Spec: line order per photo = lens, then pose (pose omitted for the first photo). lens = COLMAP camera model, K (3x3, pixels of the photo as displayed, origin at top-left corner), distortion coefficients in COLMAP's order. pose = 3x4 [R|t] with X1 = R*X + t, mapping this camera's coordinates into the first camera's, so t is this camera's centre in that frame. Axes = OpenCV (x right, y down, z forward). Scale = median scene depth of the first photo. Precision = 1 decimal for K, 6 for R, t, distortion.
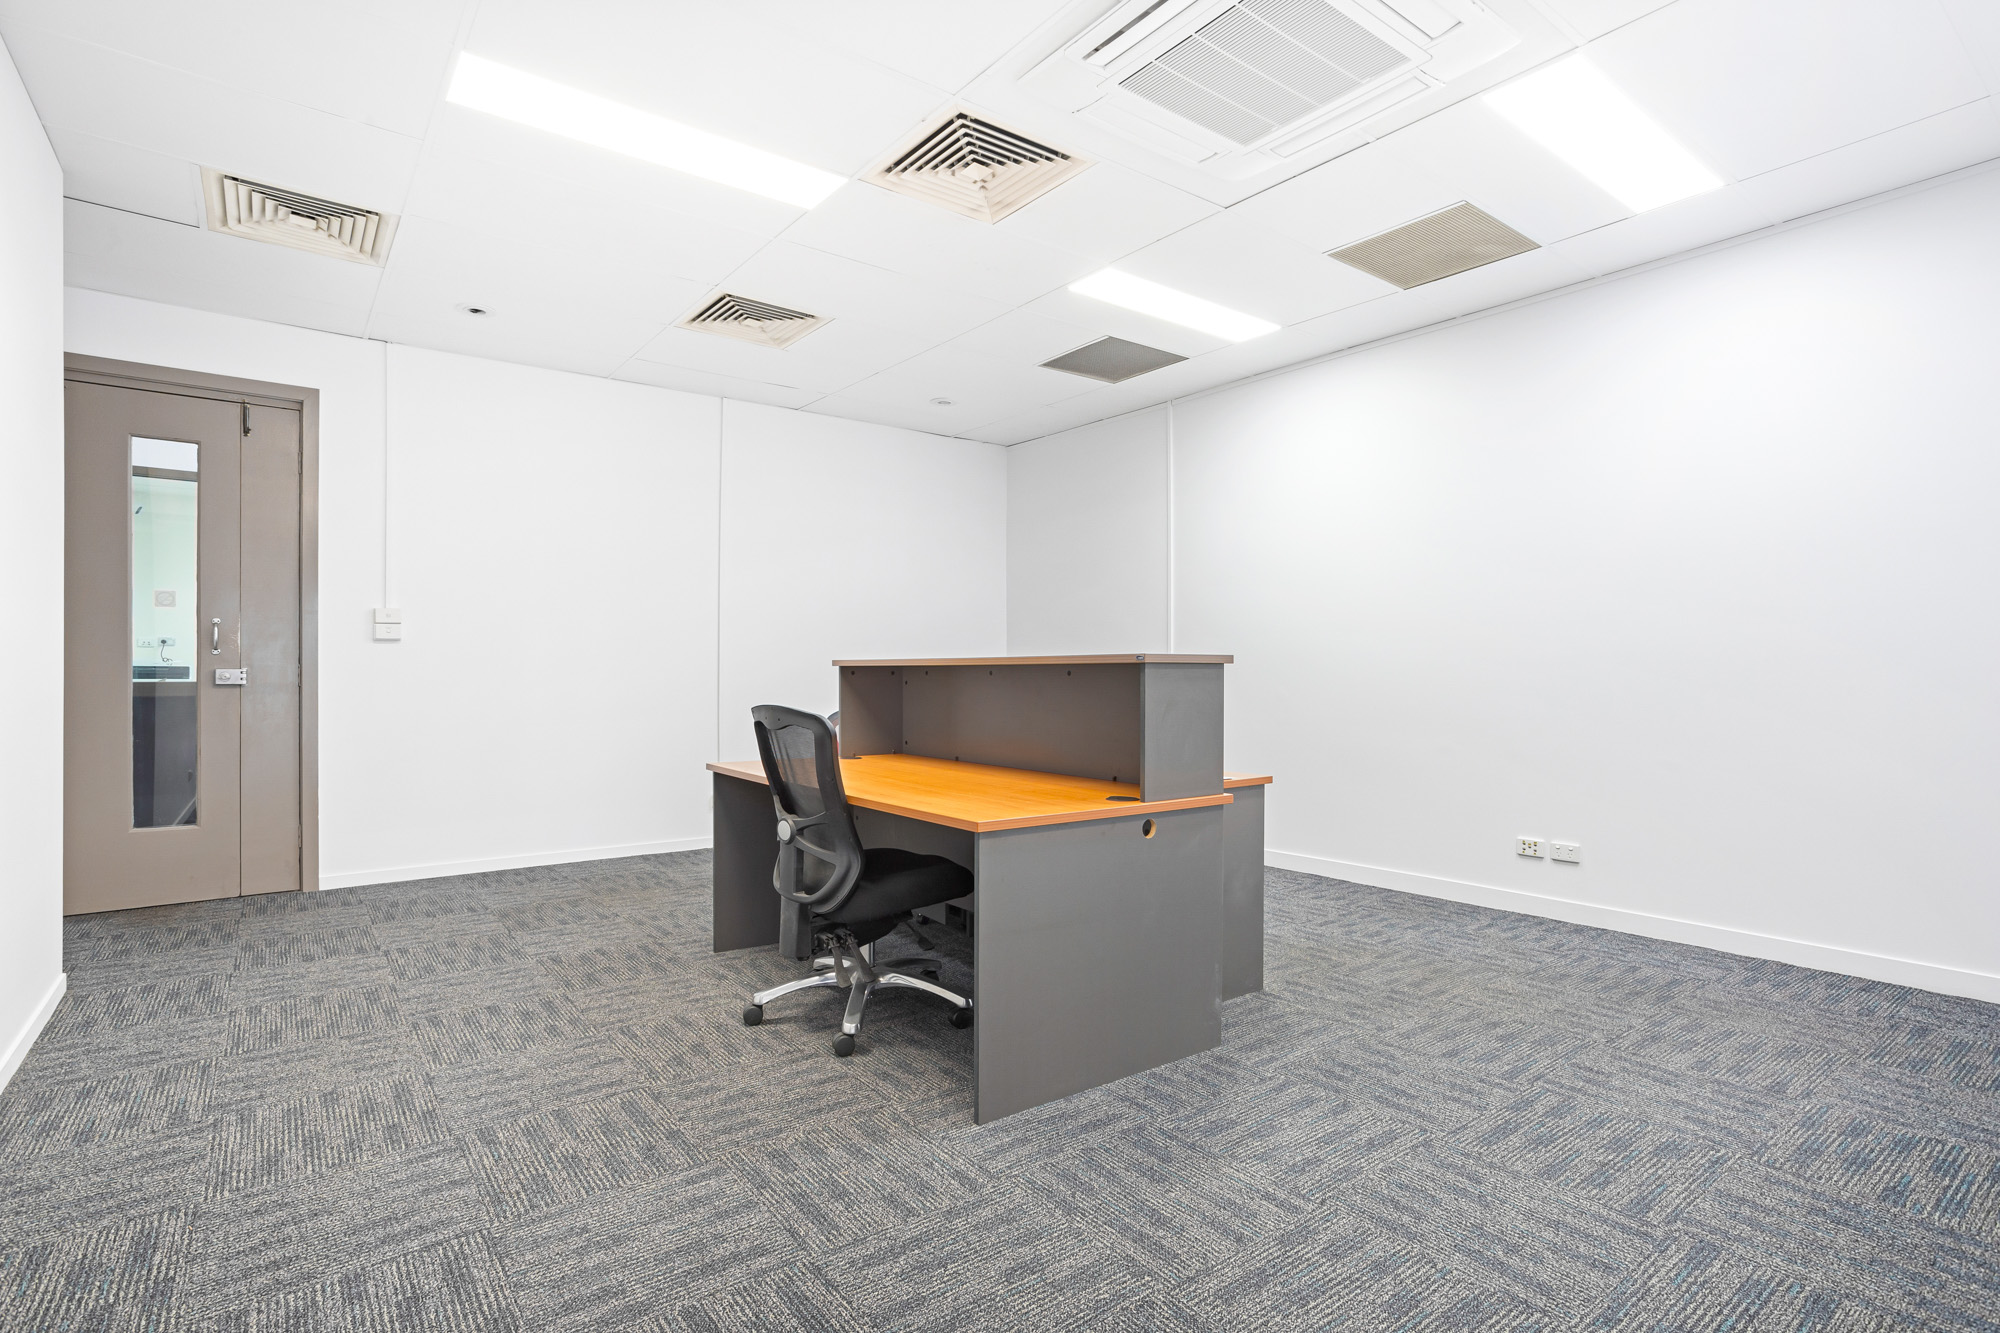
lens RADIAL K [[967.6, 0, 986.6], [0, 967.6, 666.8], [0, 0, 1]] dist [-0.044876, 0.001769]
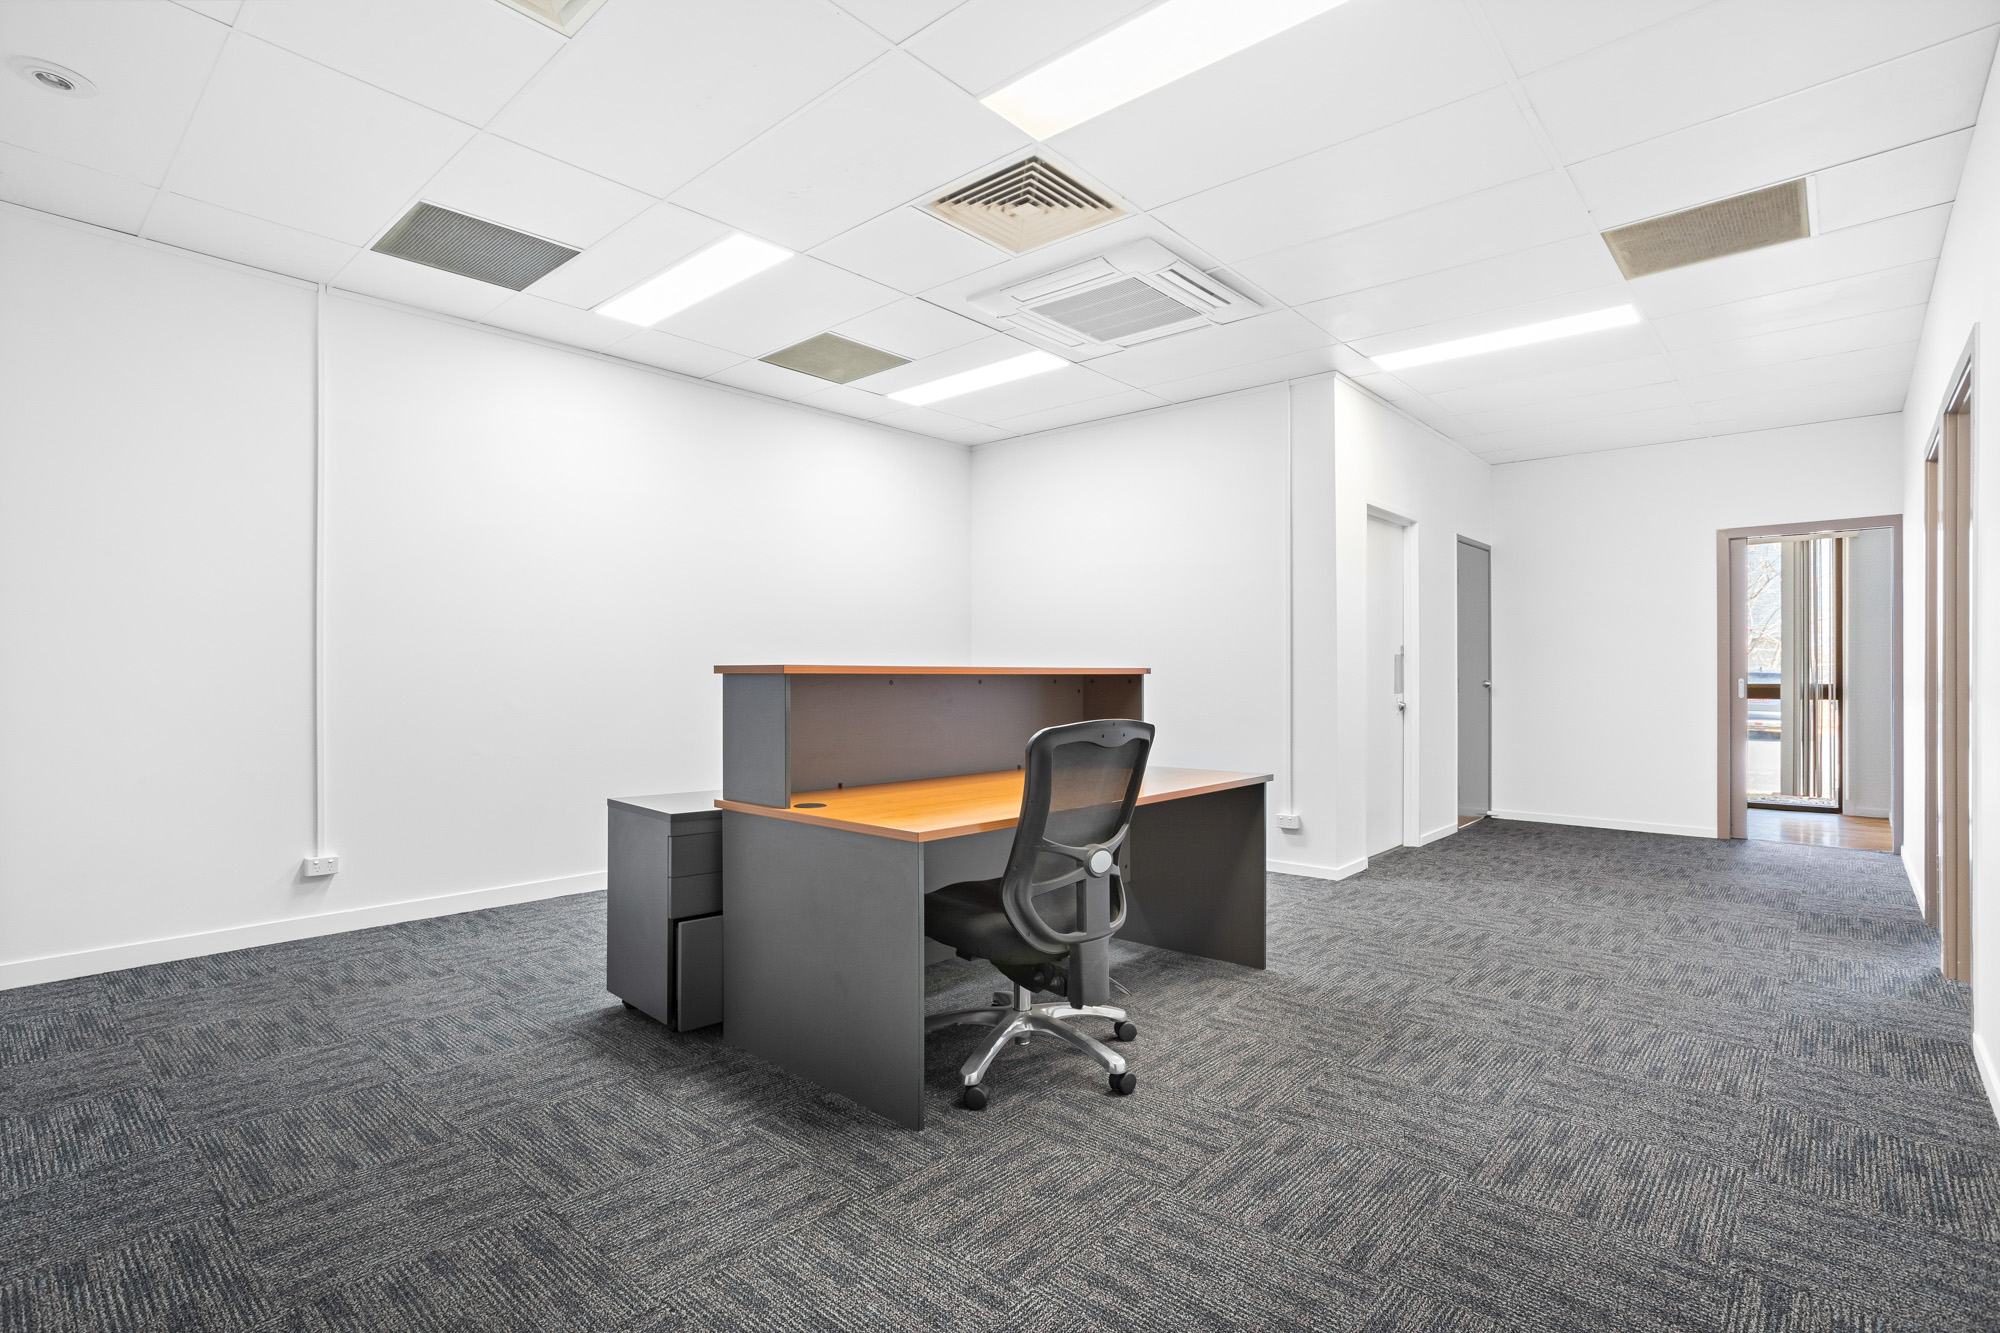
lens RADIAL K [[967.6, 0, 986.9], [0, 967.6, 675.0], [0, 0, 1]] dist [-0.044876, 0.001769]
pose [[-0.189288, 0.005044, 0.981909, -1.208241], [-0.002798, 0.999980, -0.005677, 0.005509], [-0.981918, -0.003822, -0.189270, 1.438045]]
